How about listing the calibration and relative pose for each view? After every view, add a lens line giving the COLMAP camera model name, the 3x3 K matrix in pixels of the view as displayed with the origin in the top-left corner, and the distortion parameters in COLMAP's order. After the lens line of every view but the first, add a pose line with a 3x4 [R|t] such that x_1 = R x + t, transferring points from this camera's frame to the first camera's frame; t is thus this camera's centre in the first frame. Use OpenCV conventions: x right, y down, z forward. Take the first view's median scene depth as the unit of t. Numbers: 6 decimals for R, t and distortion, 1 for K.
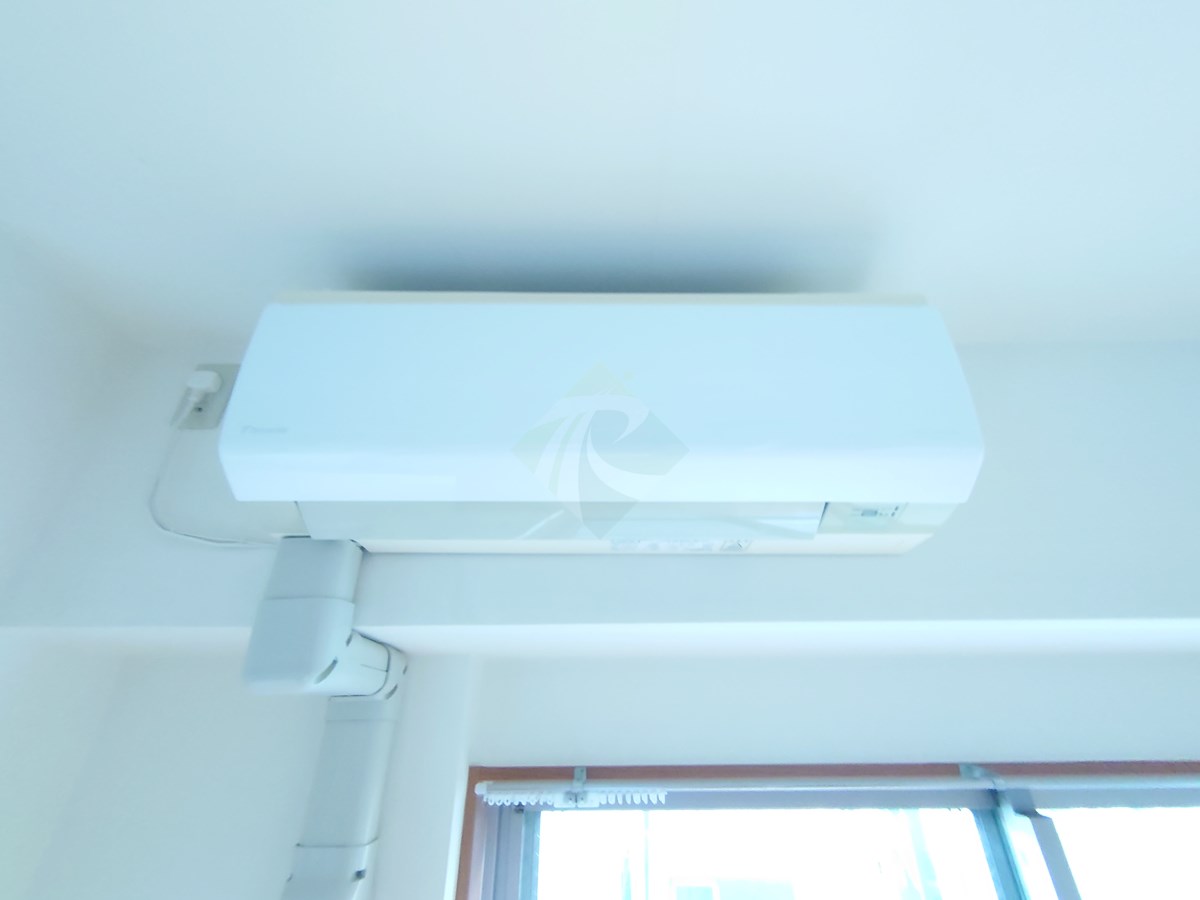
lens RADIAL K [[520.4, 0, 599.4], [0, 520.4, 448.6], [0, 0, 1]] dist [0.008494, -0.001450]
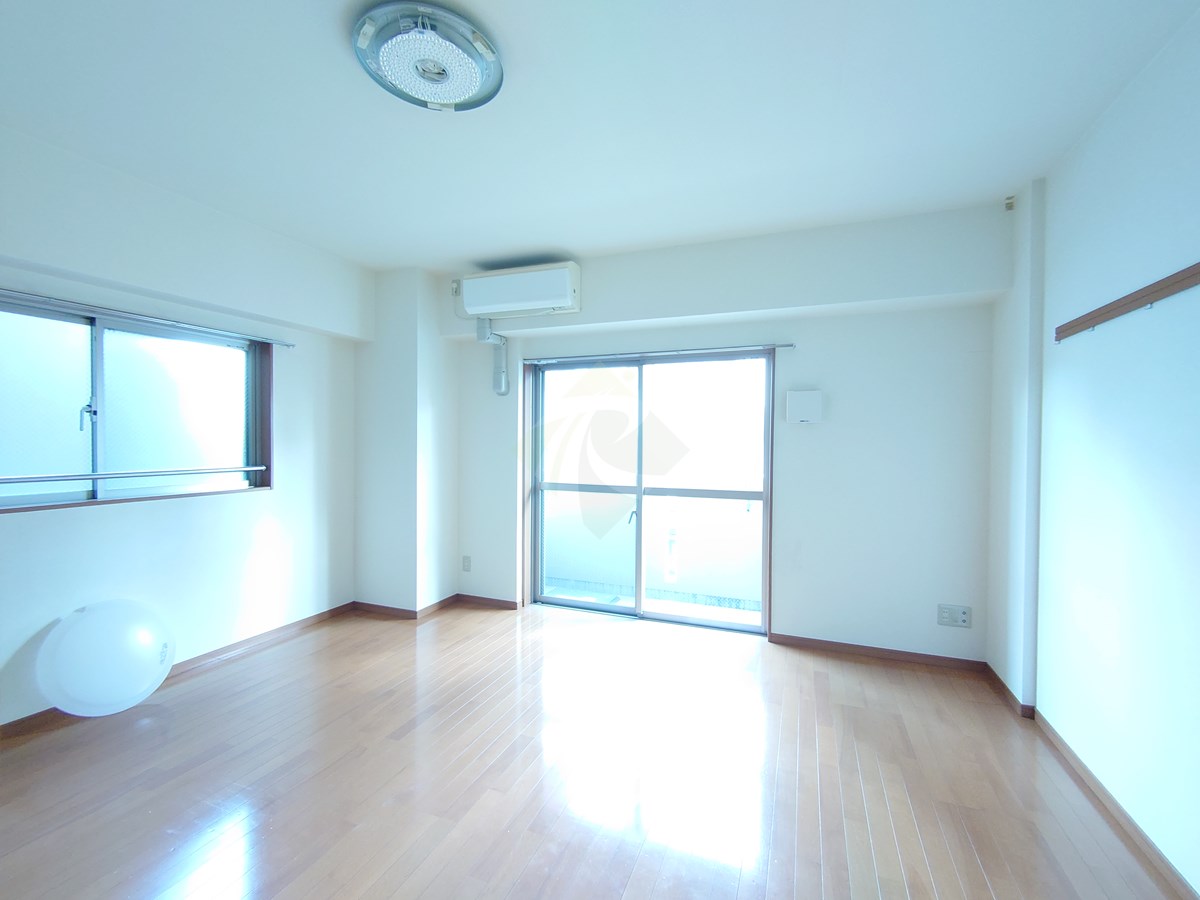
lens RADIAL K [[520.4, 0, 602.1], [0, 520.4, 447.4], [0, 0, 1]] dist [0.008494, -0.001450]
pose [[0.936305, 0.017091, -0.350771, 2.500515], [0.167597, 0.855991, 0.489071, -1.089990], [0.308616, -0.516708, 0.798605, -3.578260]]
